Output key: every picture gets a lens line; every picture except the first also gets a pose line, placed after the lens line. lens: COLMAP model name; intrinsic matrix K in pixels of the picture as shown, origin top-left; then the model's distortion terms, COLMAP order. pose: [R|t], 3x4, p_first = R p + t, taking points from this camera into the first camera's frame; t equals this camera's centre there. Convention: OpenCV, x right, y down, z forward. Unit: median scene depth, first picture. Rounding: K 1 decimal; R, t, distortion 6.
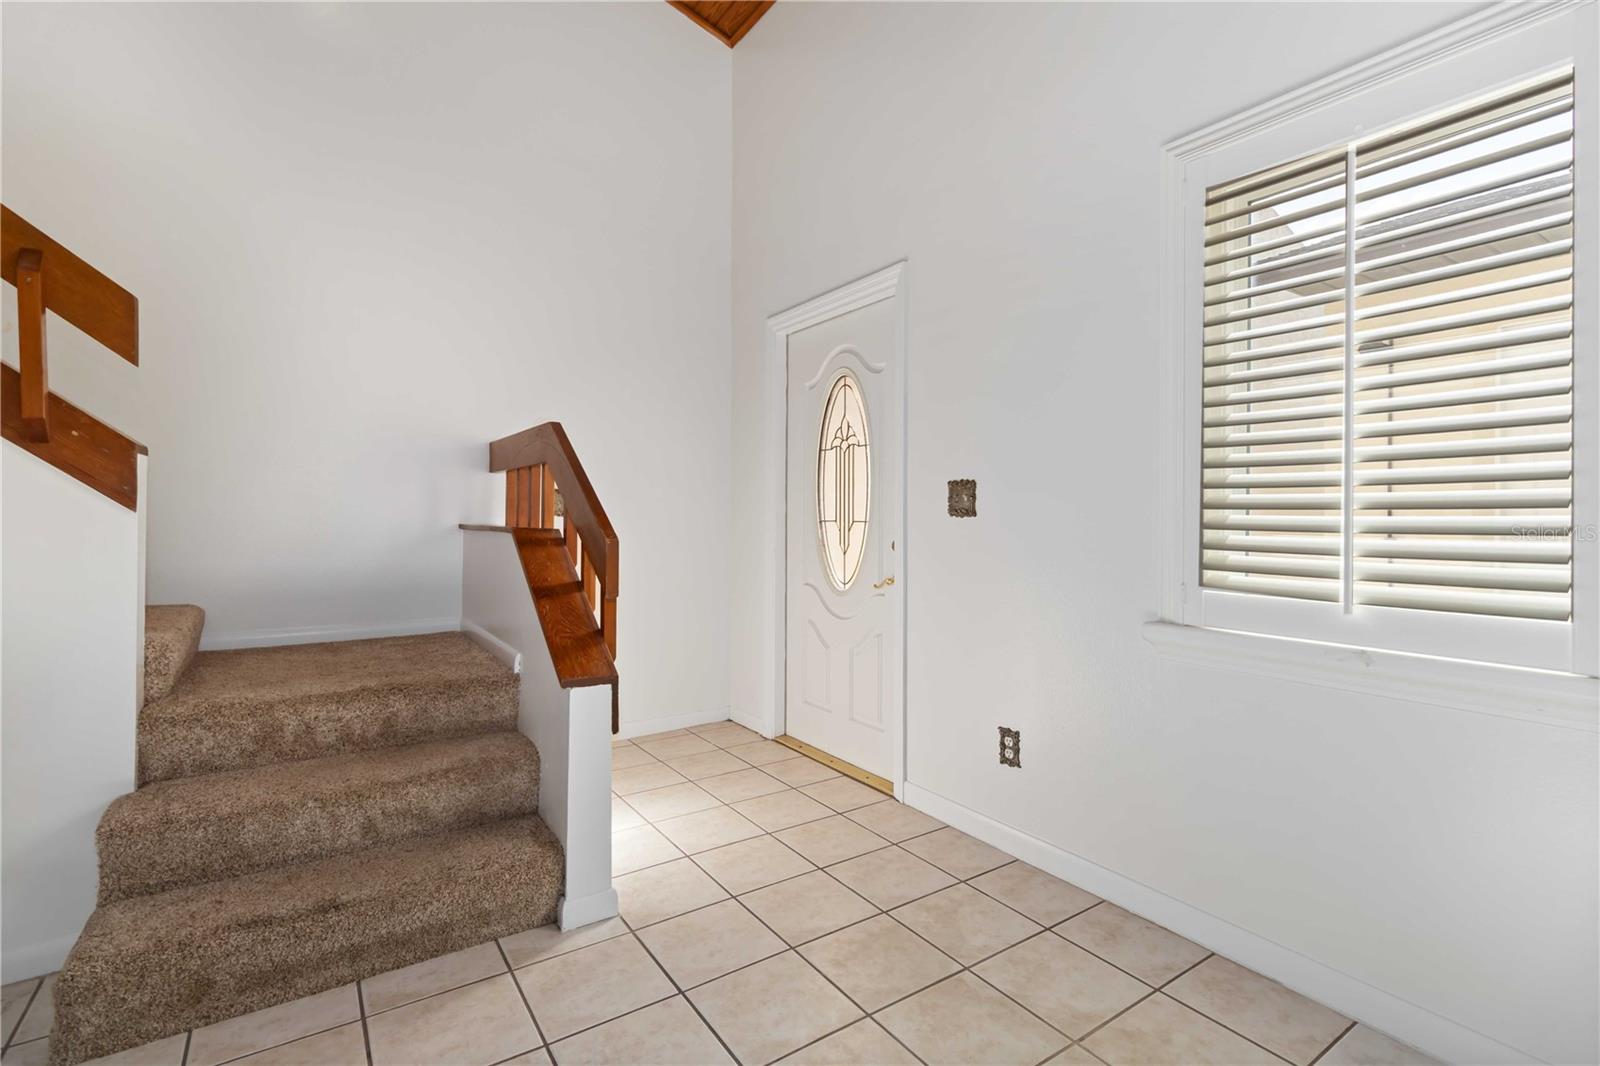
lens RADIAL K [[747.0, 0, 803.3], [0, 747.0, 518.0], [0, 0, 1]] dist [0.001644, -0.000037]
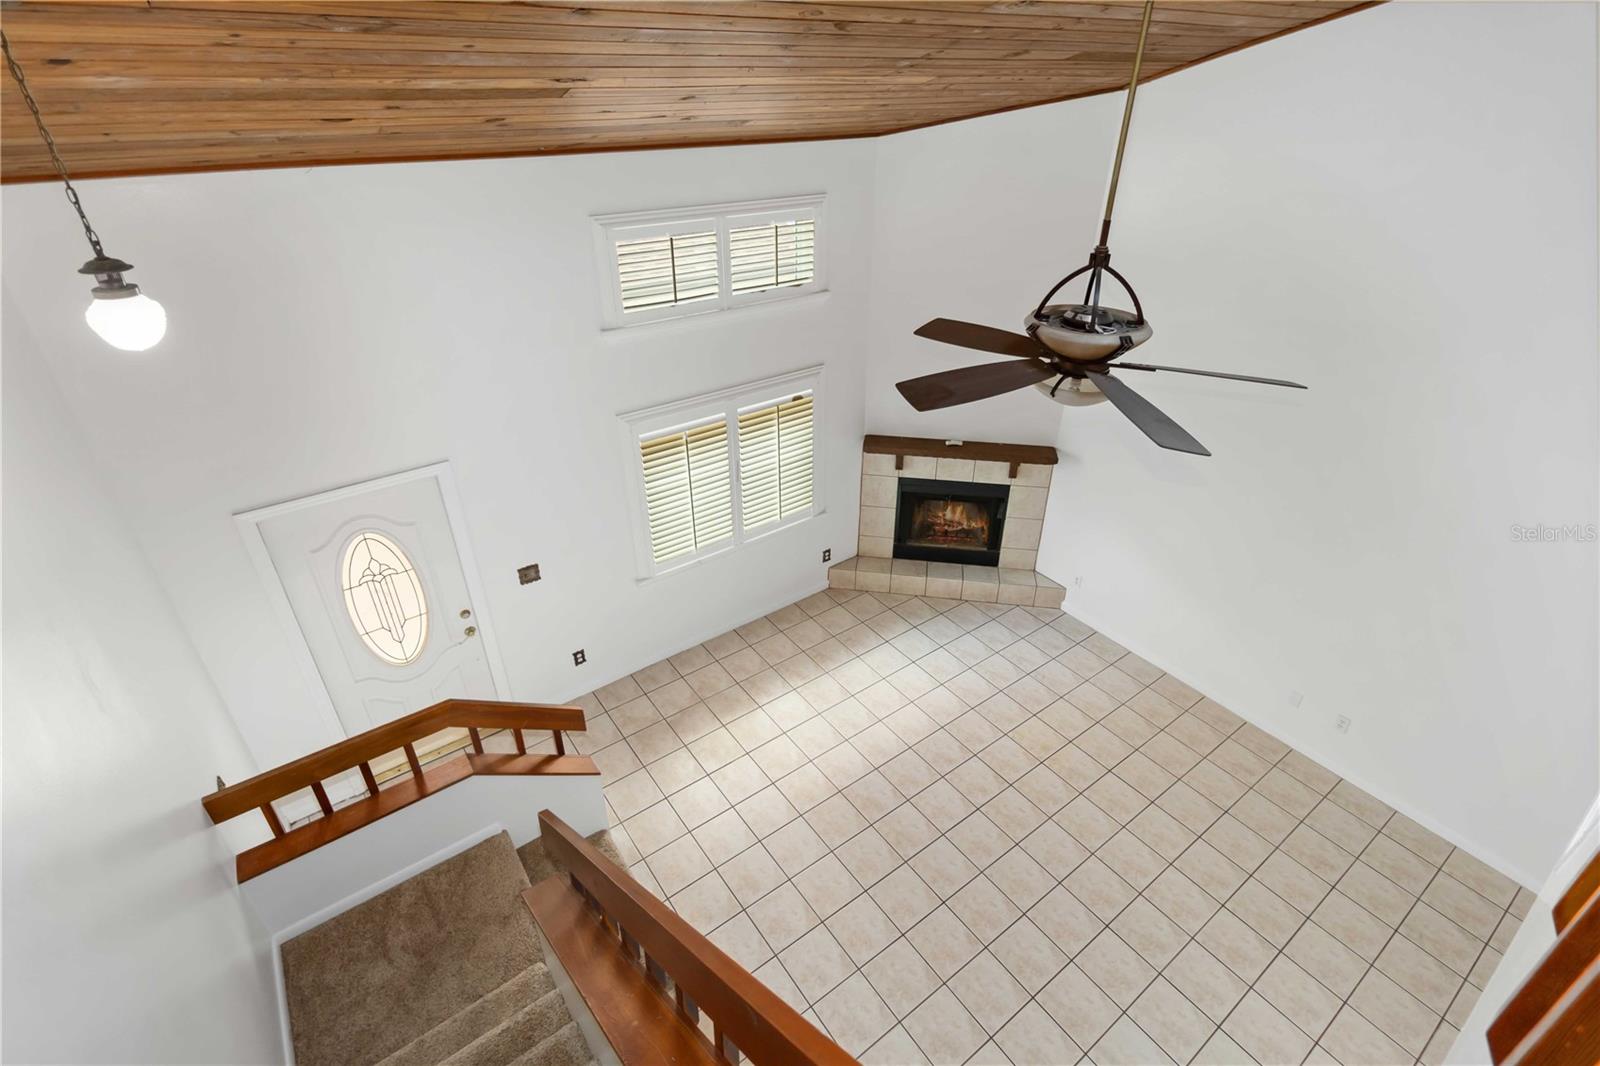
lens RADIAL K [[754.2, 0, 800.5], [0, 754.2, 505.2], [0, 0, 1]] dist [-0.002344, -0.000291]
pose [[-0.031217, -0.499230, 0.865907, -1.379011], [0.005873, 0.866223, 0.499624, -1.134614], [-0.999495, 0.020682, -0.024109, 0.372153]]
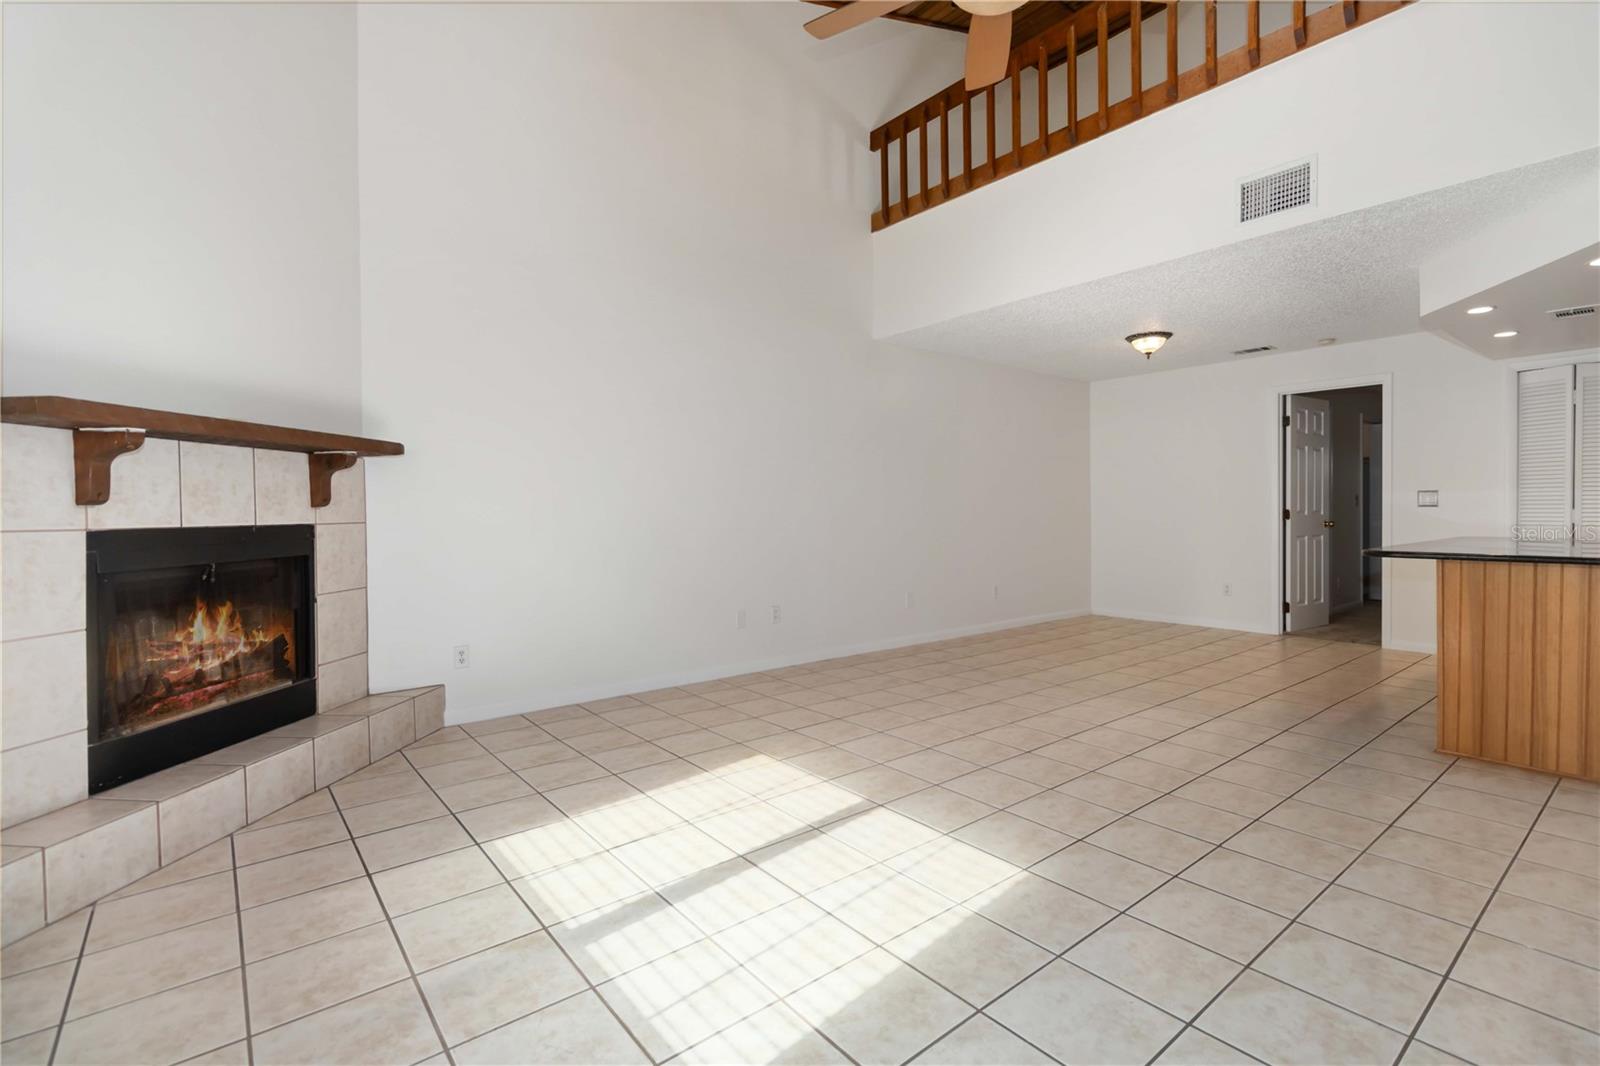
lens RADIAL K [[738.4, 0, 806.0], [0, 738.4, 515.6], [0, 0, 1]] dist [0.001578, 0.000182]
pose [[-0.996060, 0.003559, -0.088615, 0.027001], [0.002564, 0.999932, 0.011336, 0.002413], [0.088649, 0.011064, -0.996001, 0.948463]]
